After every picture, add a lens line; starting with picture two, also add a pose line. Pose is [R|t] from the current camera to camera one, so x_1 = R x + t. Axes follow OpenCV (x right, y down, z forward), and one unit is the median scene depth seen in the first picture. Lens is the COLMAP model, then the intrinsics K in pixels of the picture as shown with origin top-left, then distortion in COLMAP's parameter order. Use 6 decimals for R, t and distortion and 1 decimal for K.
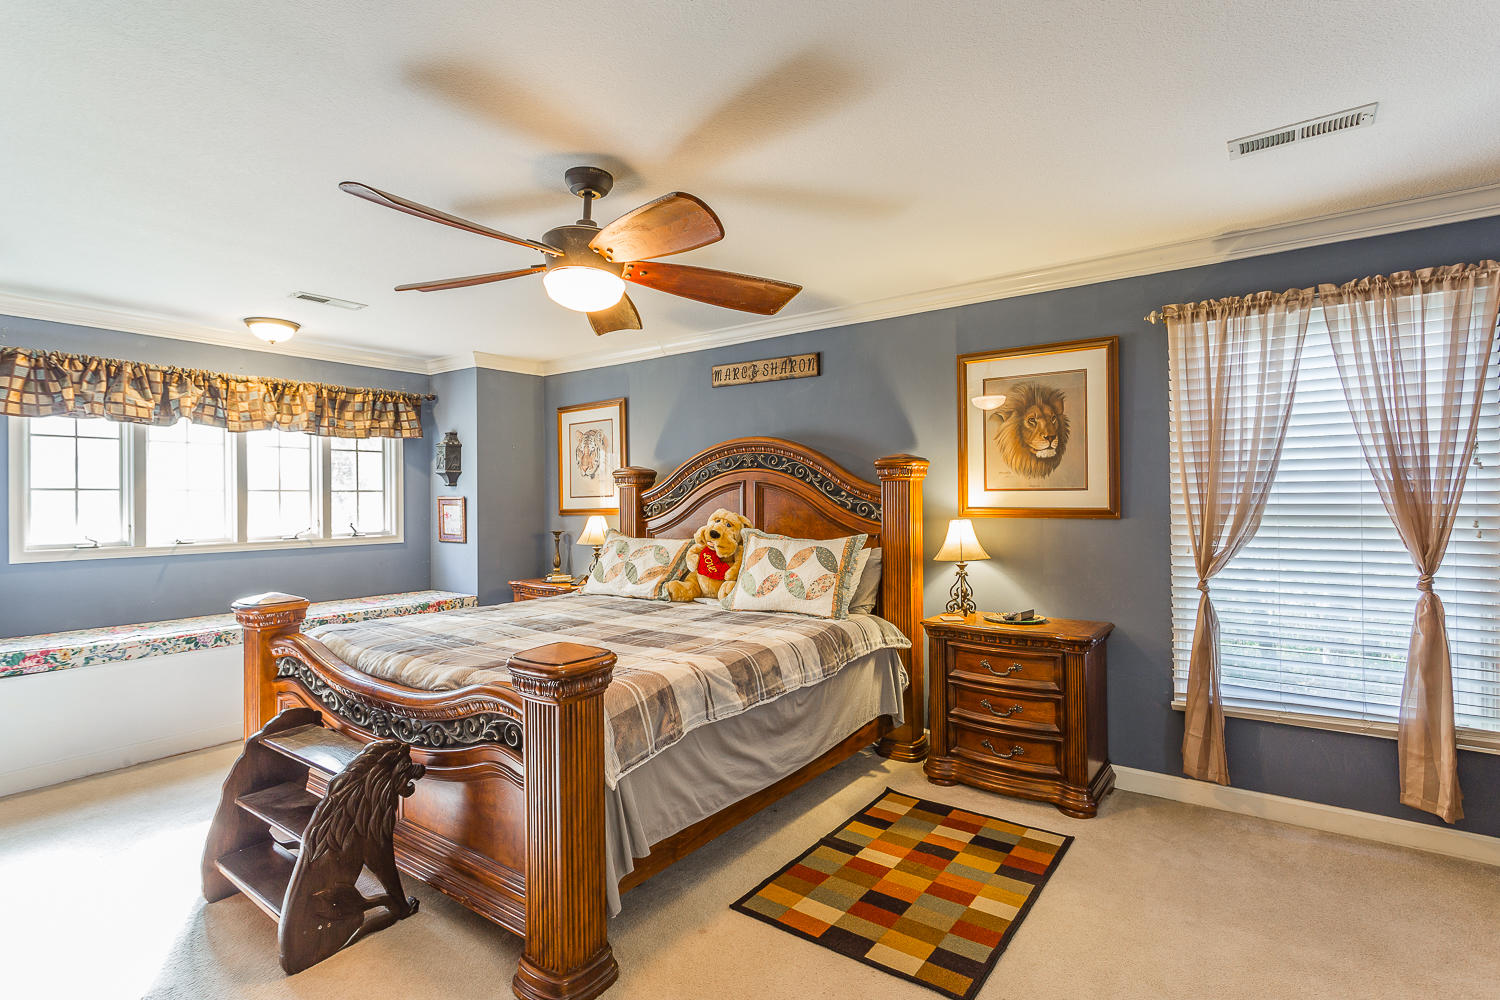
lens RADIAL K [[722.7, 0, 756.5], [0, 722.7, 497.7], [0, 0, 1]] dist [-0.004217, -0.000056]
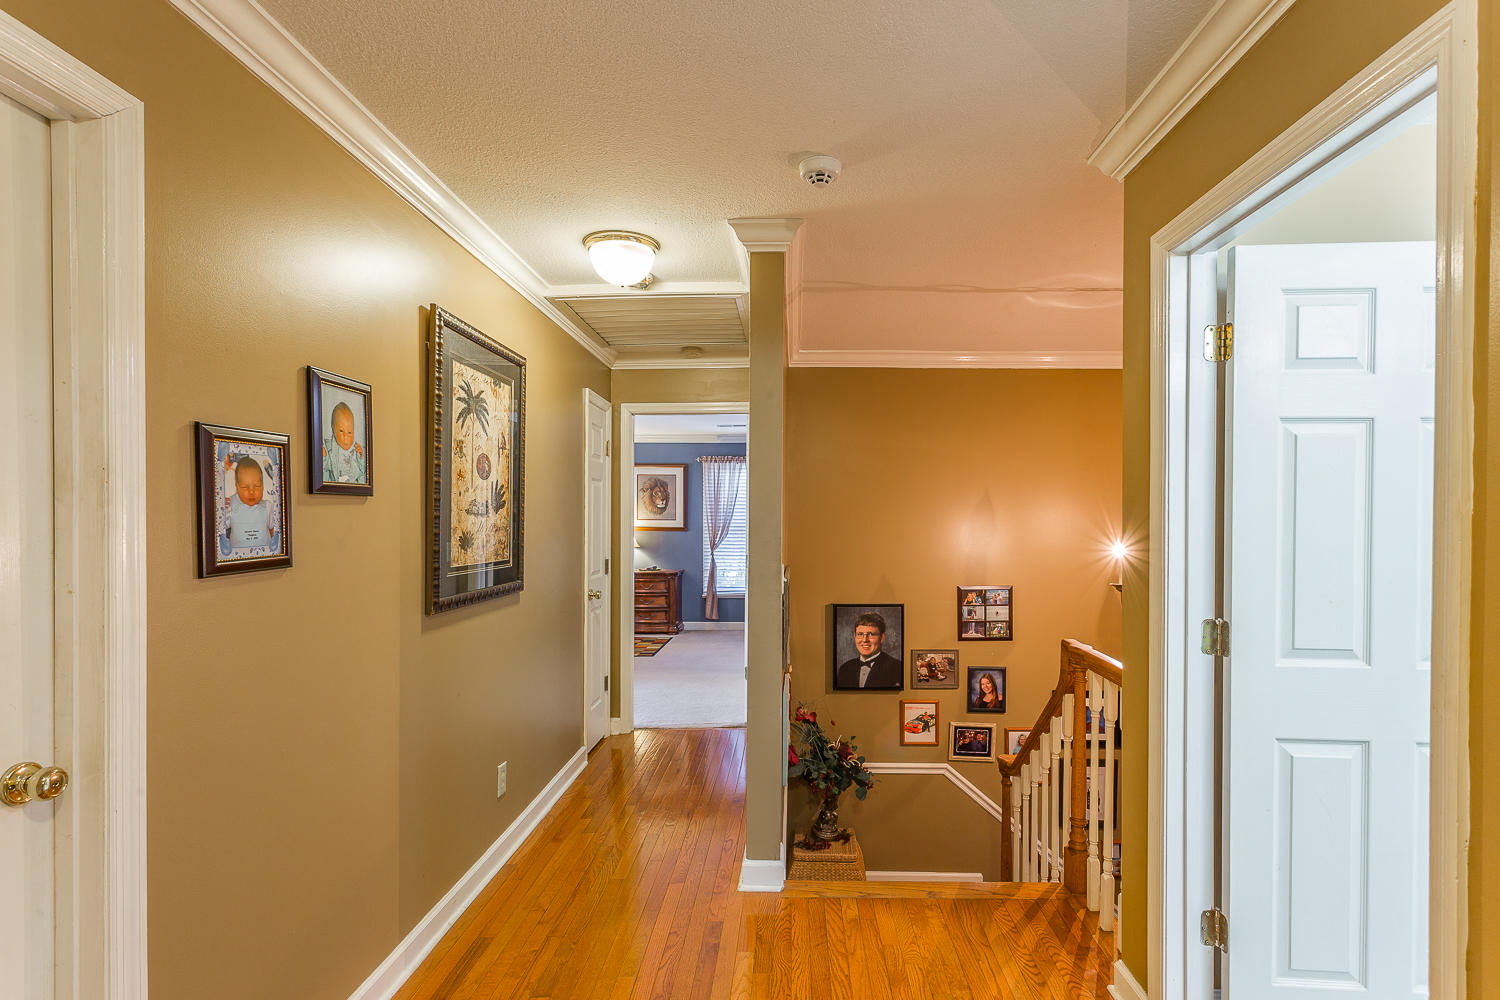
lens RADIAL K [[722.7, 0, 751.5], [0, 722.7, 513.2], [0, 0, 1]] dist [-0.004217, -0.000056]
pose [[0.841496, 0.017074, 0.539993, -0.807762], [-0.012336, 0.999847, -0.012390, -0.007248], [-0.540122, 0.003765, 0.841578, -1.509822]]
